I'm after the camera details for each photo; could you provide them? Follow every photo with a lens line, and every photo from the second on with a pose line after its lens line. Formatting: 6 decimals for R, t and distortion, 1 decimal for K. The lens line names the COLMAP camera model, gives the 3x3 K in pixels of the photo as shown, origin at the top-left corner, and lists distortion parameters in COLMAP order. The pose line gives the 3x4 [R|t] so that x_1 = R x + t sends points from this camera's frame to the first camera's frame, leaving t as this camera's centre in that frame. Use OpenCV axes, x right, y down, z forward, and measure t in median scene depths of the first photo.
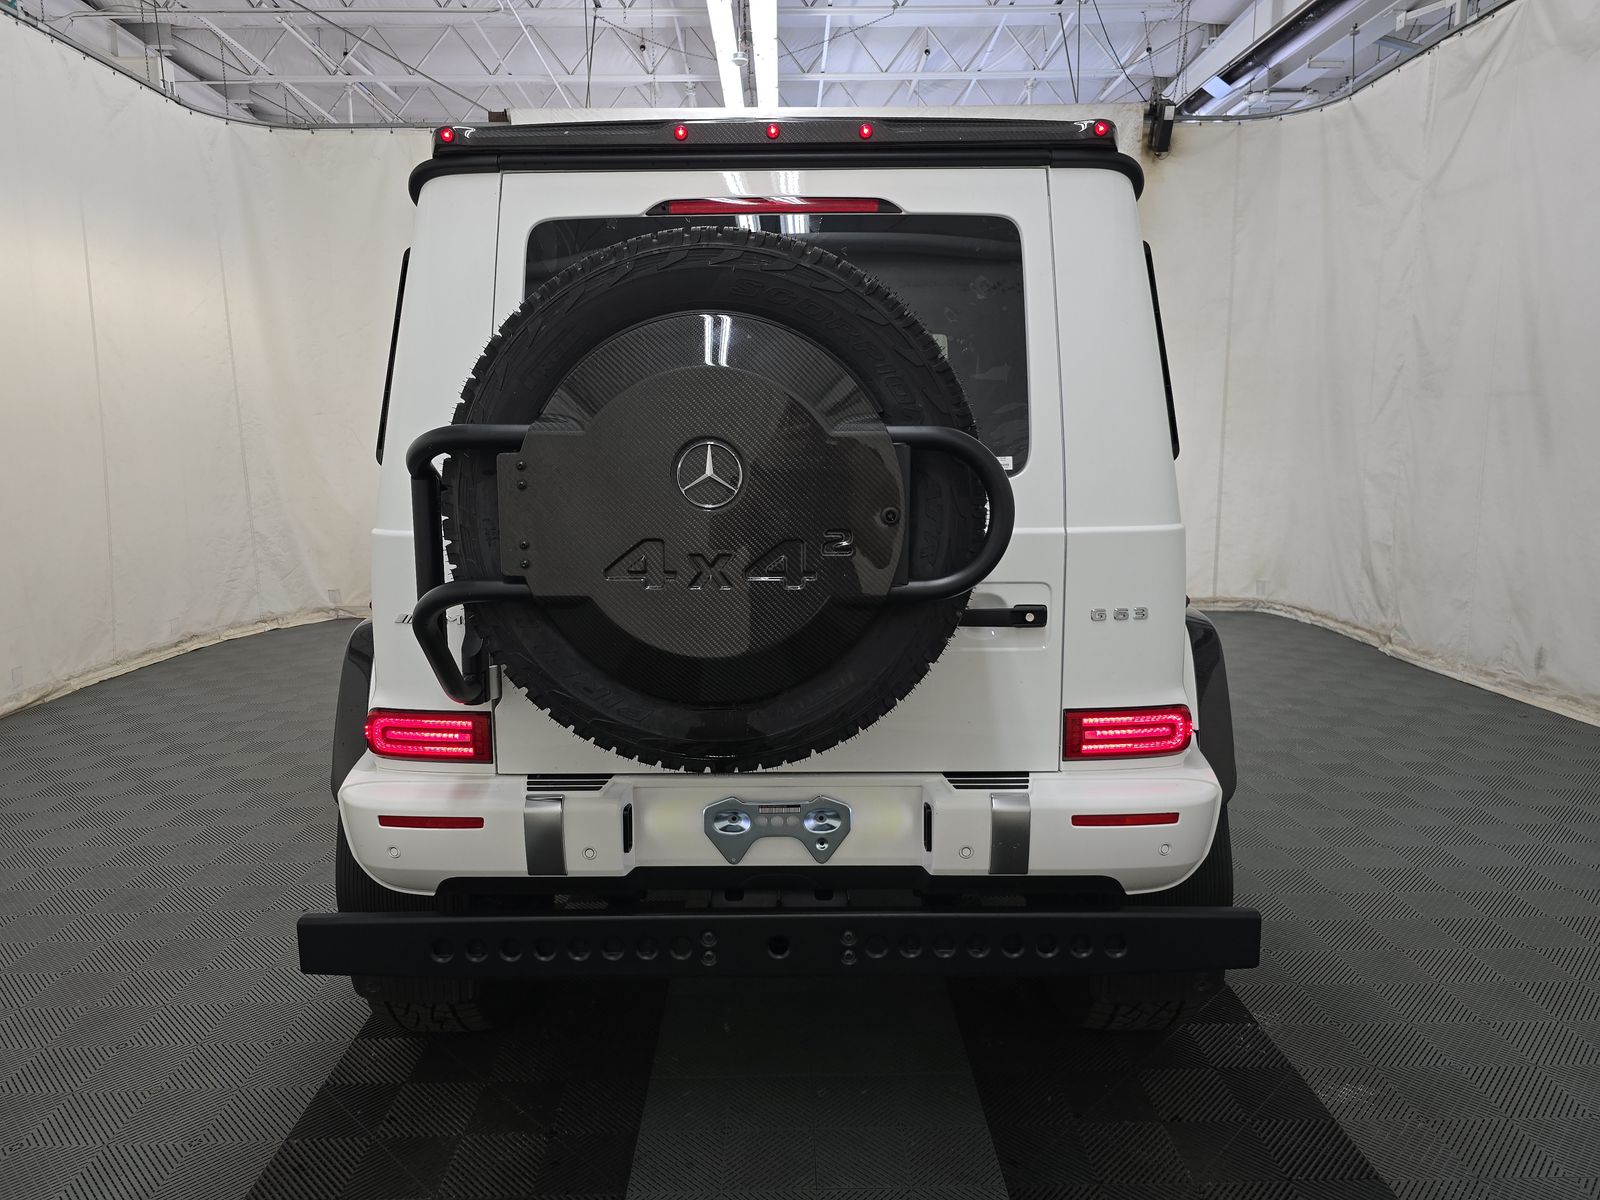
lens RADIAL K [[1062.1, 0, 801.5], [0, 1062.1, 594.8], [0, 0, 1]] dist [0.009951, 0.002954]
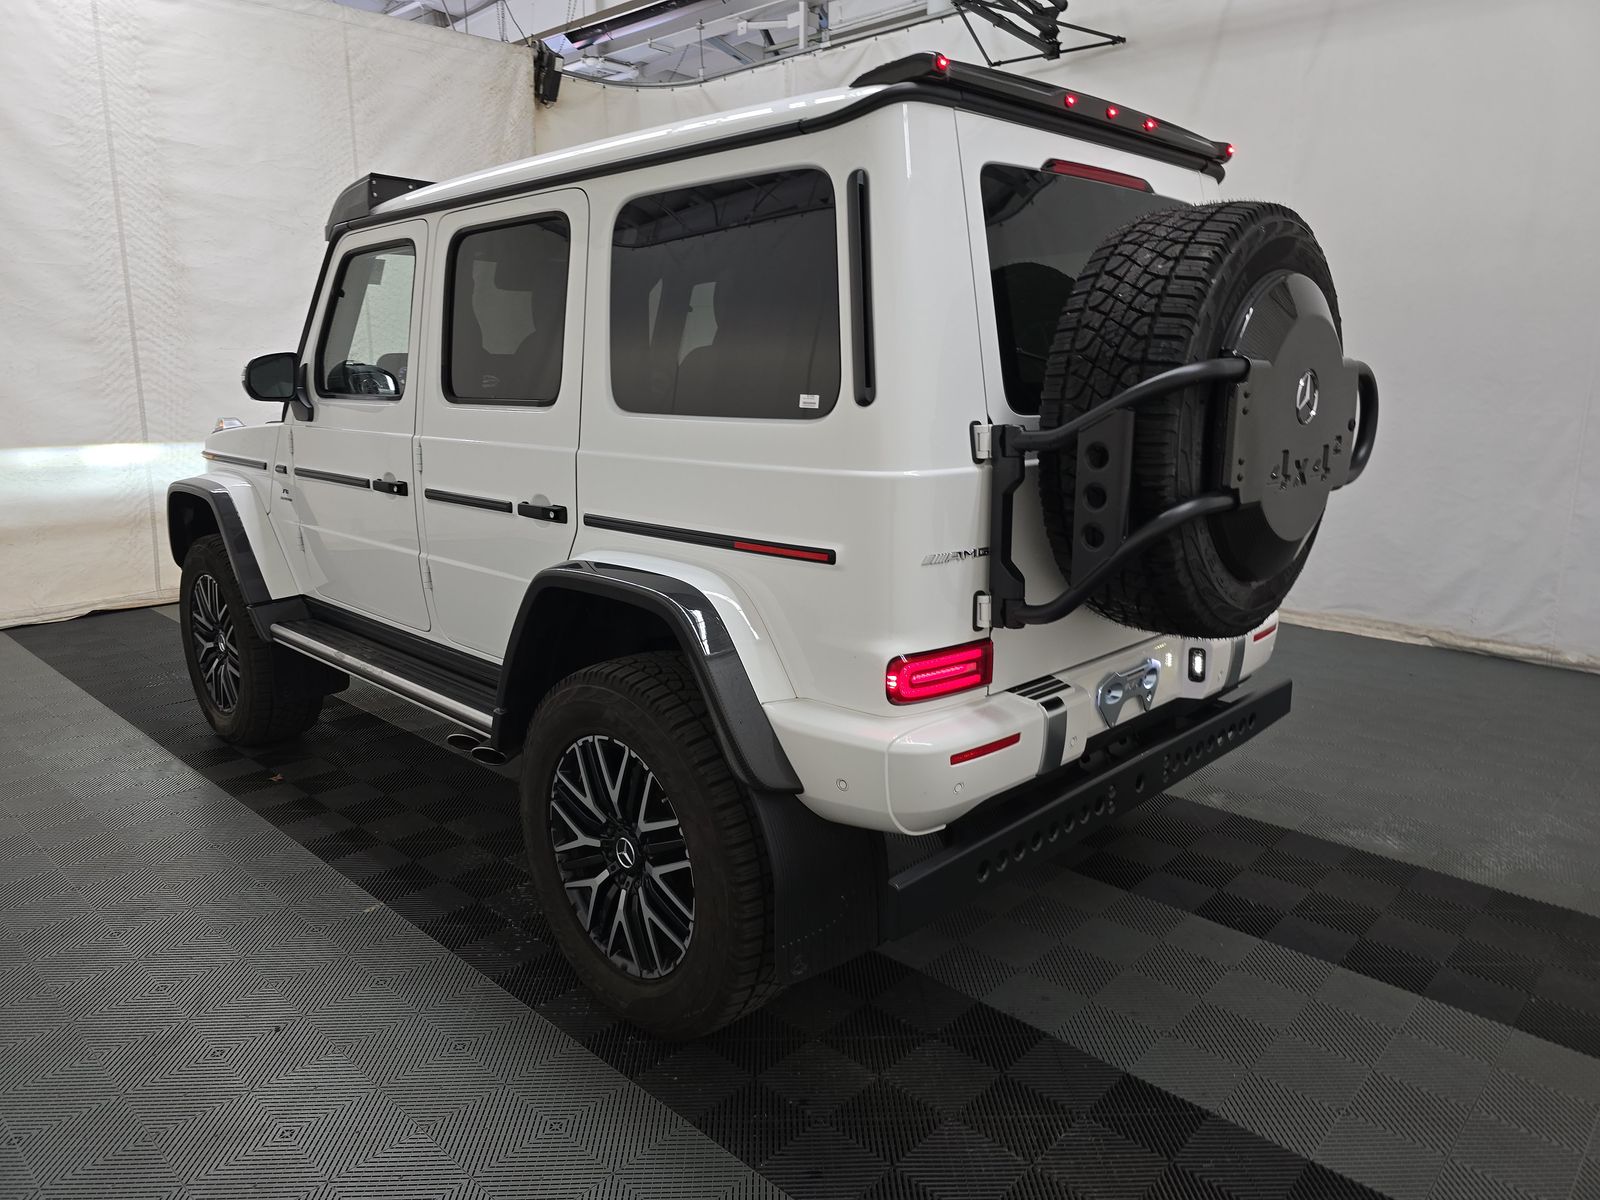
lens RADIAL K [[1062.1, 0, 801.5], [0, 1062.1, 594.8], [0, 0, 1]] dist [0.009951, 0.002954]
pose [[0.704996, -0.141475, 0.694958, -1.121221], [0.105997, 0.989914, 0.093992, -0.047434], [-0.701246, 0.007399, 0.712881, 0.378003]]
